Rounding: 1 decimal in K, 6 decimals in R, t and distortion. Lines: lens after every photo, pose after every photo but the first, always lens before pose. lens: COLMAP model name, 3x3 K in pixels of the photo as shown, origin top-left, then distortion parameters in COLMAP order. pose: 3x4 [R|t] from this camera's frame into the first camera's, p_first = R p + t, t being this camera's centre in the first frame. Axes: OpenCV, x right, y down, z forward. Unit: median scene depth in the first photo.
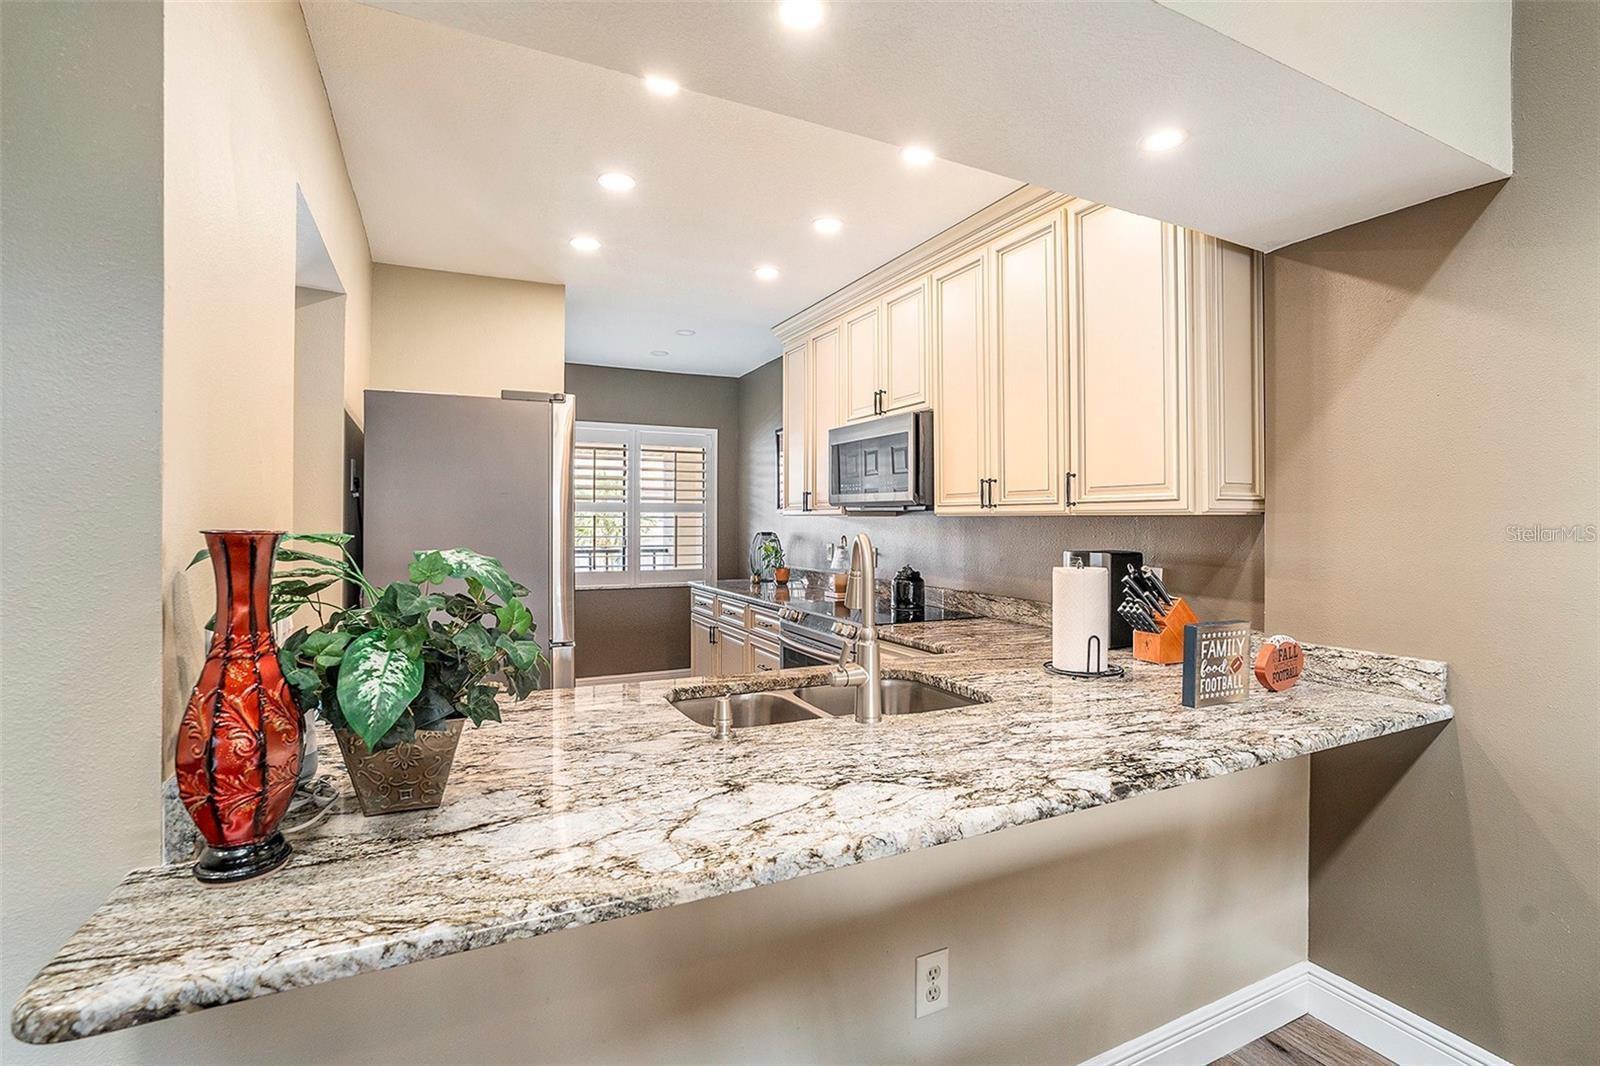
lens RADIAL K [[731.0, 0, 814.8], [0, 731.0, 509.2], [0, 0, 1]] dist [-0.026152, 0.006518]
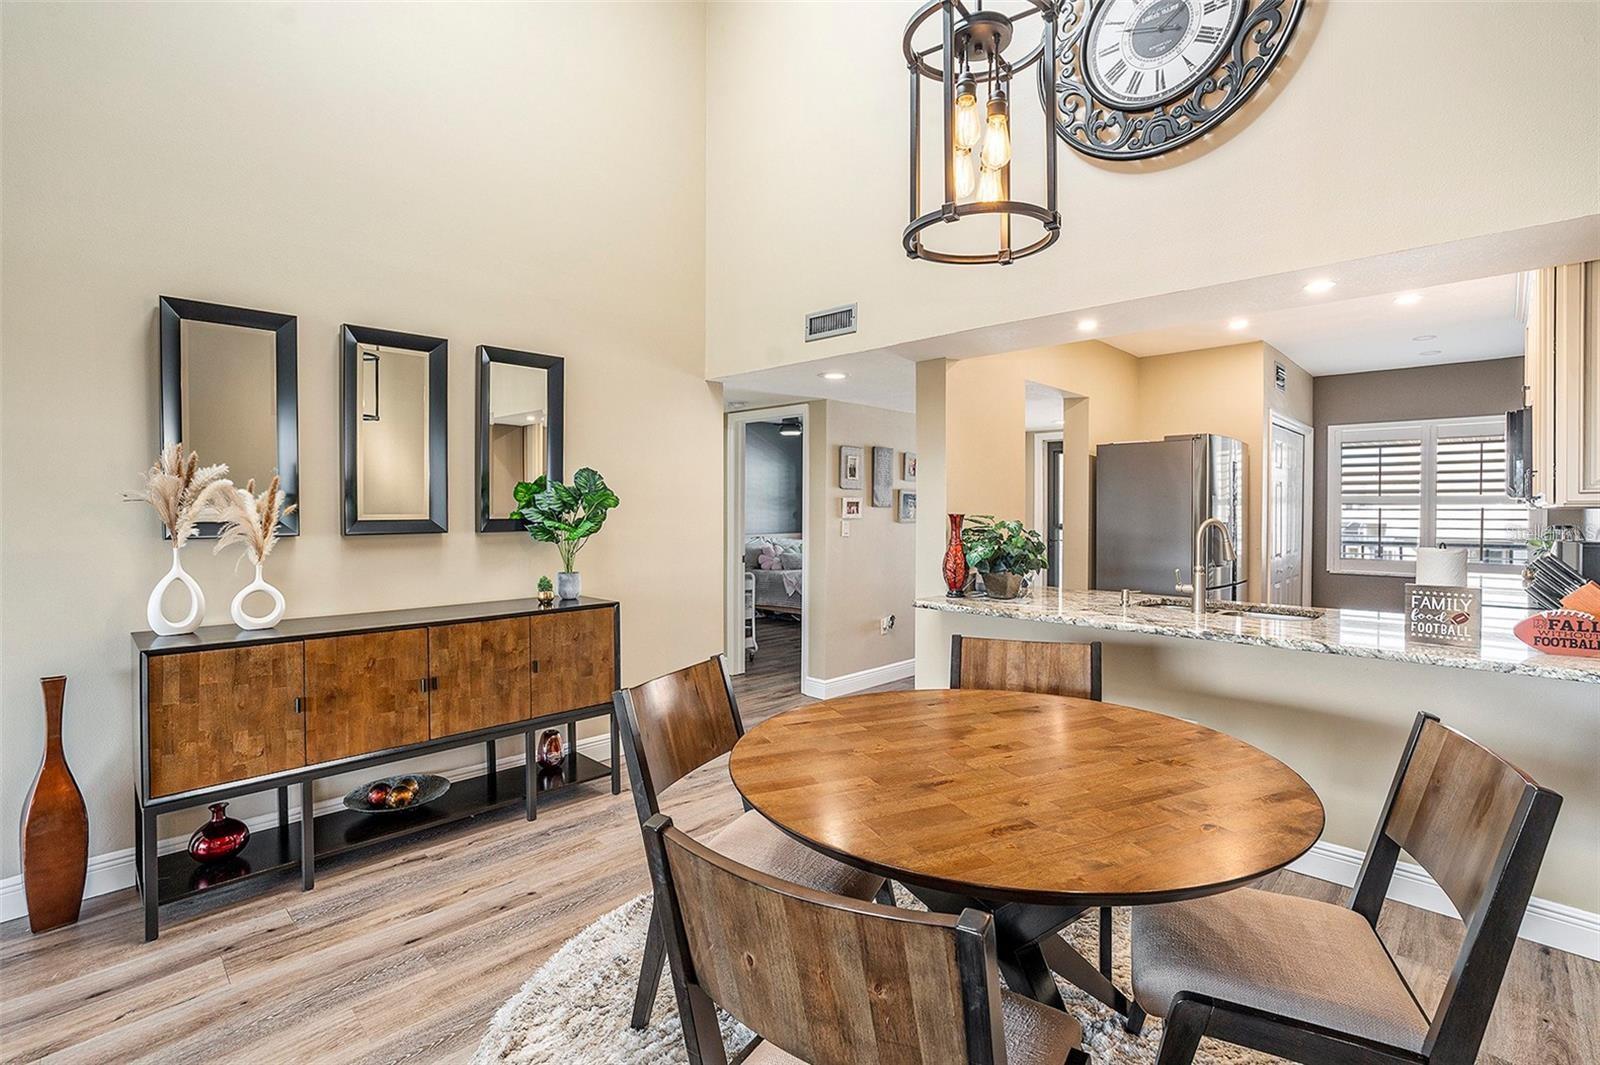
lens RADIAL K [[731.0, 0, 816.8], [0, 731.0, 511.3], [0, 0, 1]] dist [-0.026152, 0.006518]
pose [[0.312476, -0.006935, -0.949900, 1.790541], [0.014060, 0.999898, -0.002675, 0.003264], [0.949822, -0.012520, 0.312541, -0.664946]]
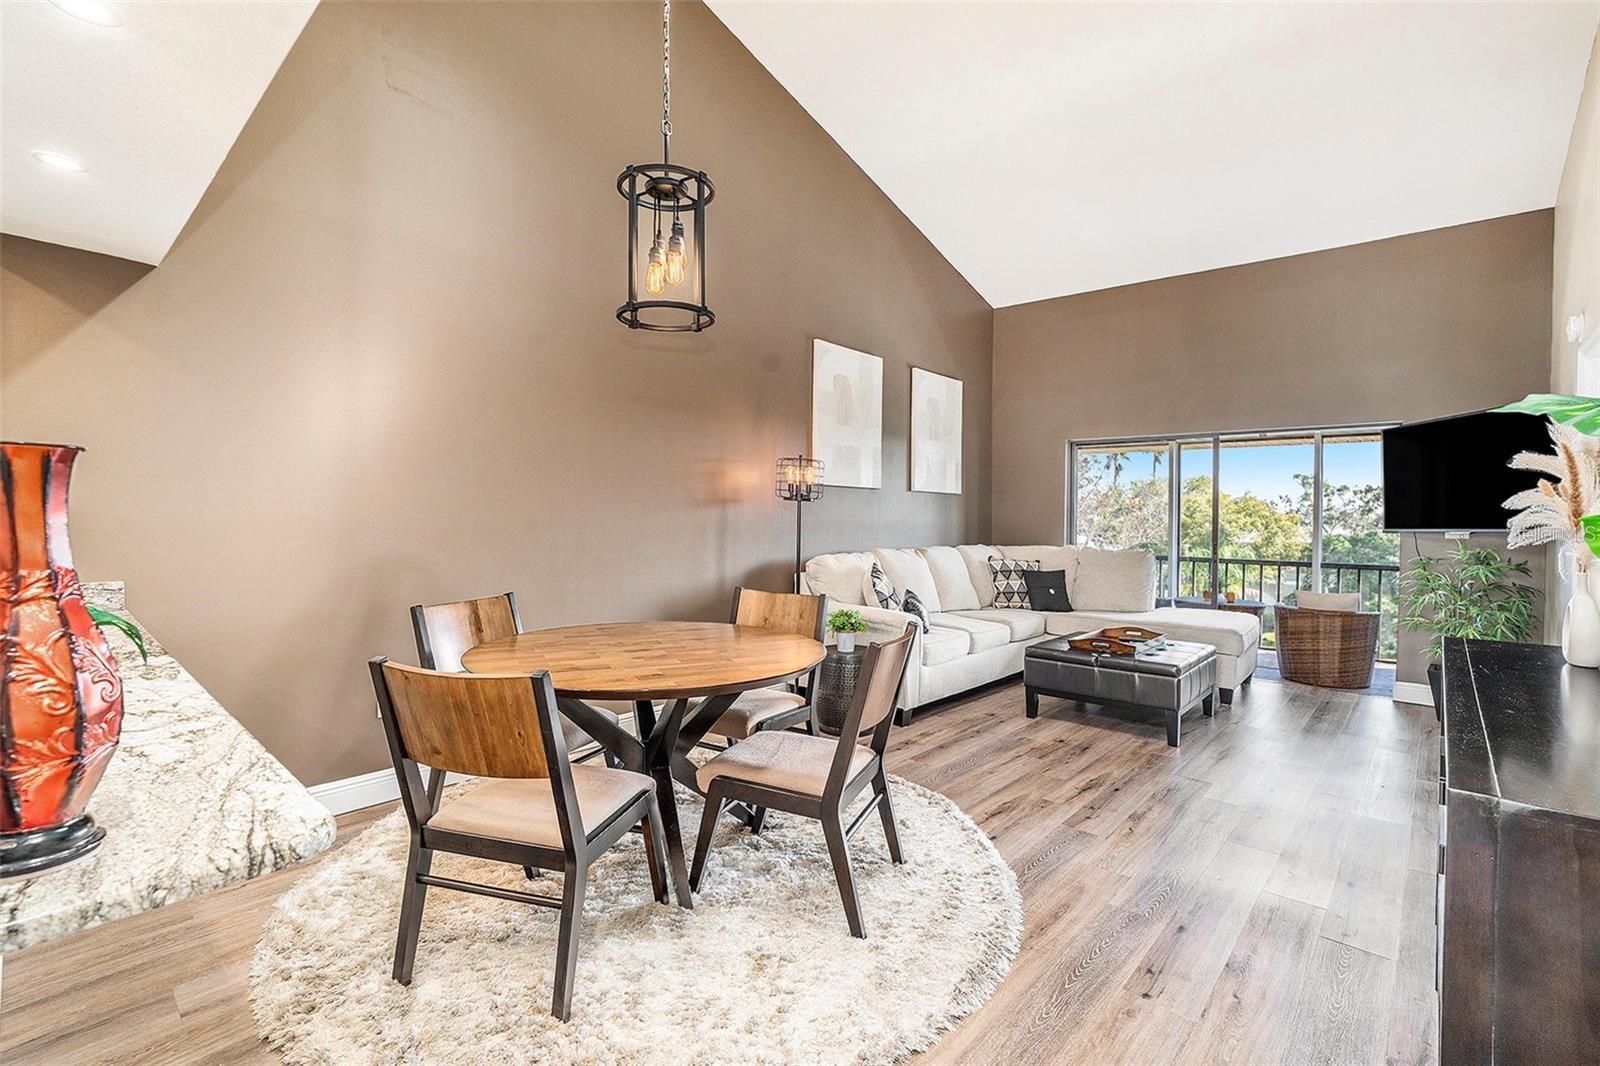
lens RADIAL K [[731.0, 0, 802.1], [0, 731.0, 527.1], [0, 0, 1]] dist [-0.026152, 0.006518]
pose [[-0.343007, -0.027169, 0.938940, -1.095927], [-0.029730, 0.999395, 0.018058, 0.050404], [-0.938862, -0.021721, -0.343607, 0.278838]]
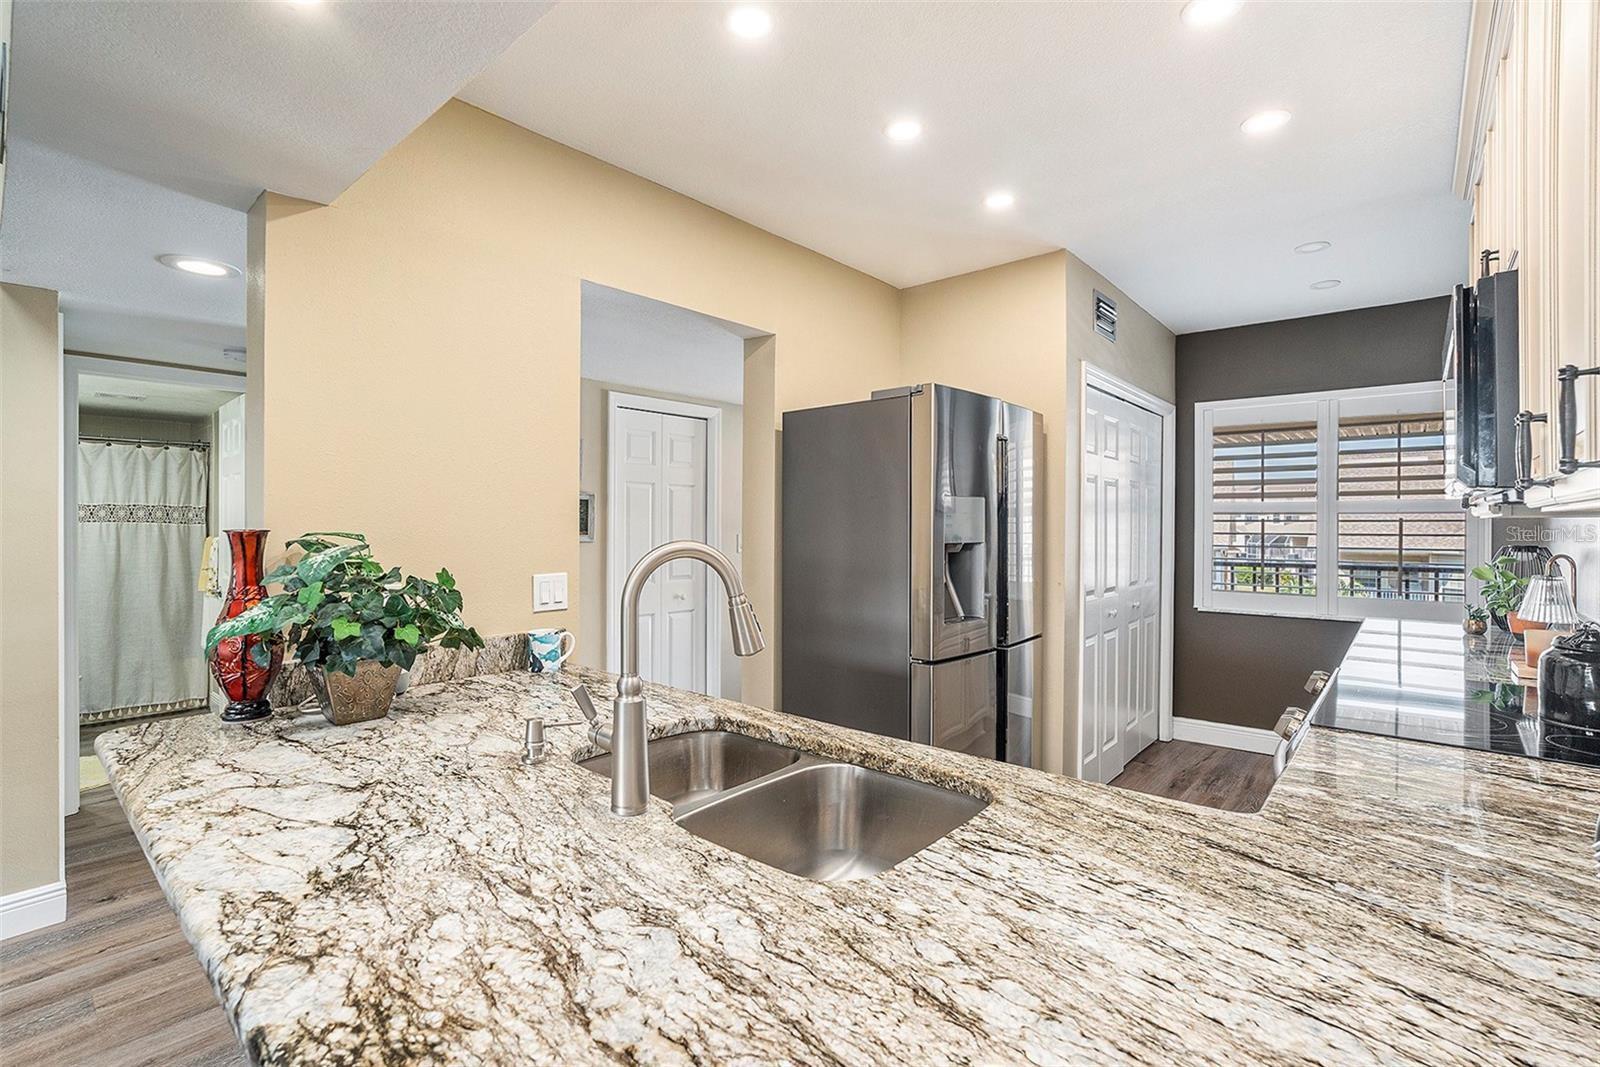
lens RADIAL K [[731.0, 0, 814.9], [0, 731.0, 525.9], [0, 0, 1]] dist [-0.026152, 0.006518]
pose [[0.375918, -0.008327, -0.926616, 0.865116], [0.017456, 0.999846, -0.001904, 0.021995], [0.926489, -0.015459, 0.376005, 0.982973]]
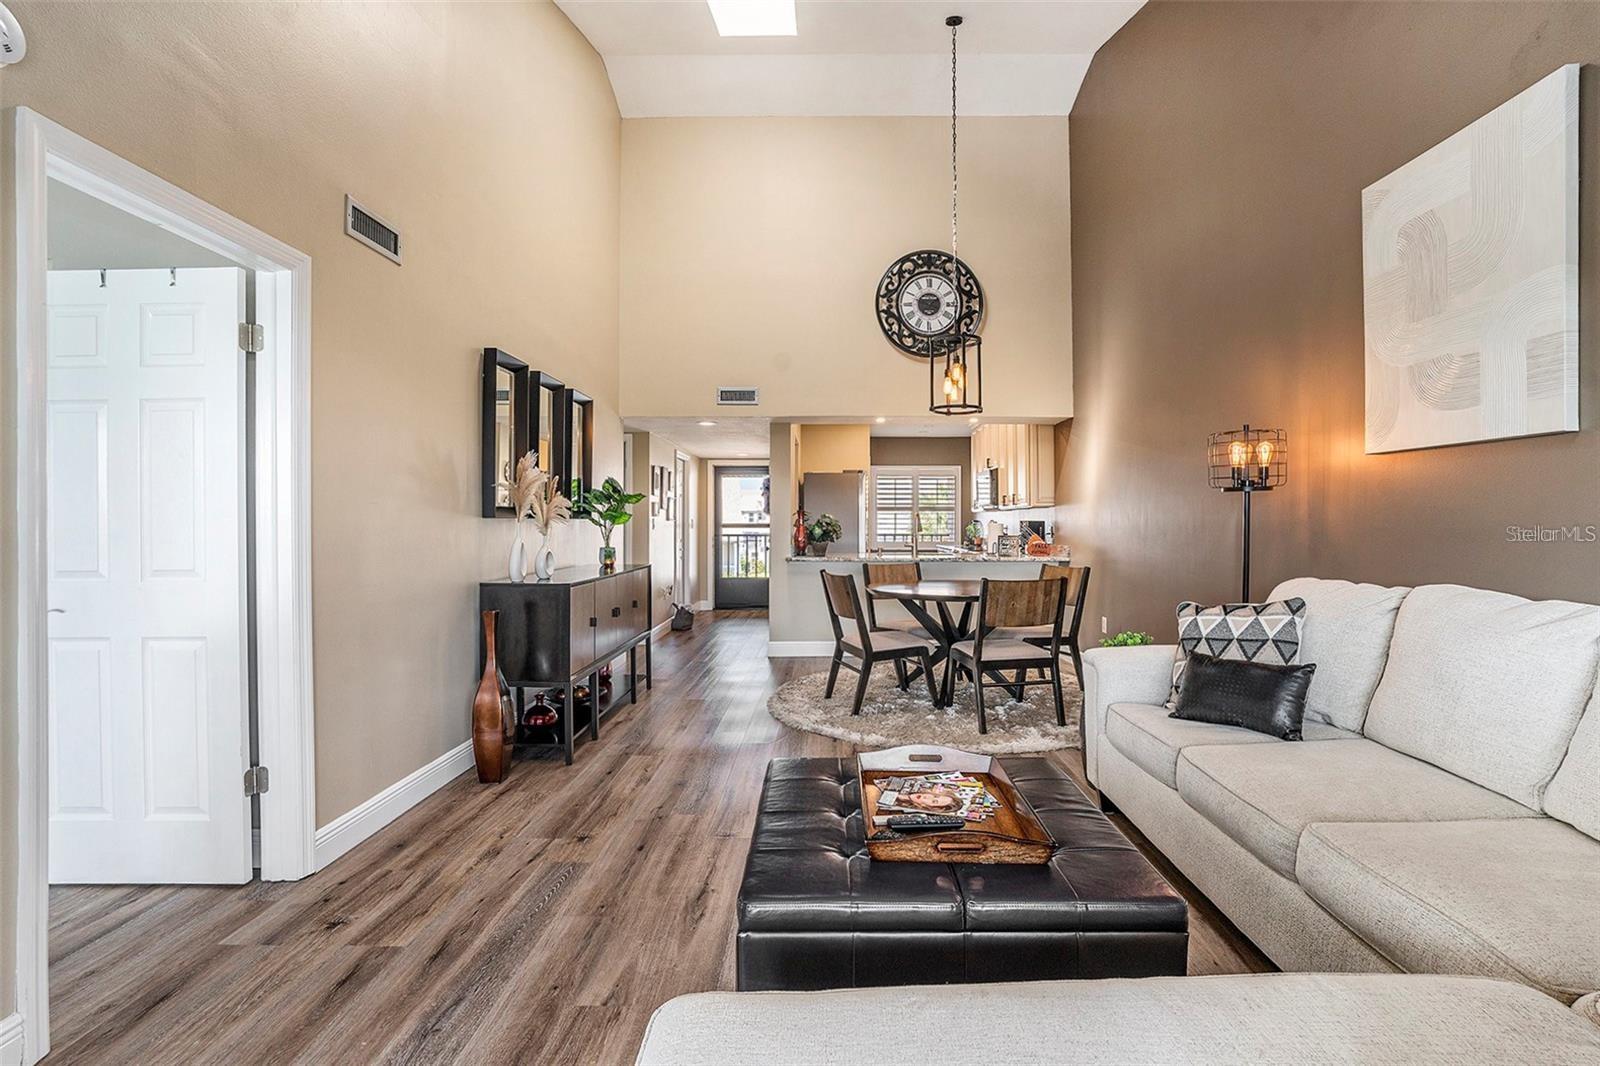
lens RADIAL K [[731.0, 0, 814.0], [0, 731.0, 520.2], [0, 0, 1]] dist [-0.026152, 0.006518]
pose [[0.871507, -0.009168, -0.490298, 1.872475], [0.013936, 0.999884, 0.006074, 0.050907], [0.490185, -0.012126, 0.871534, -3.391027]]
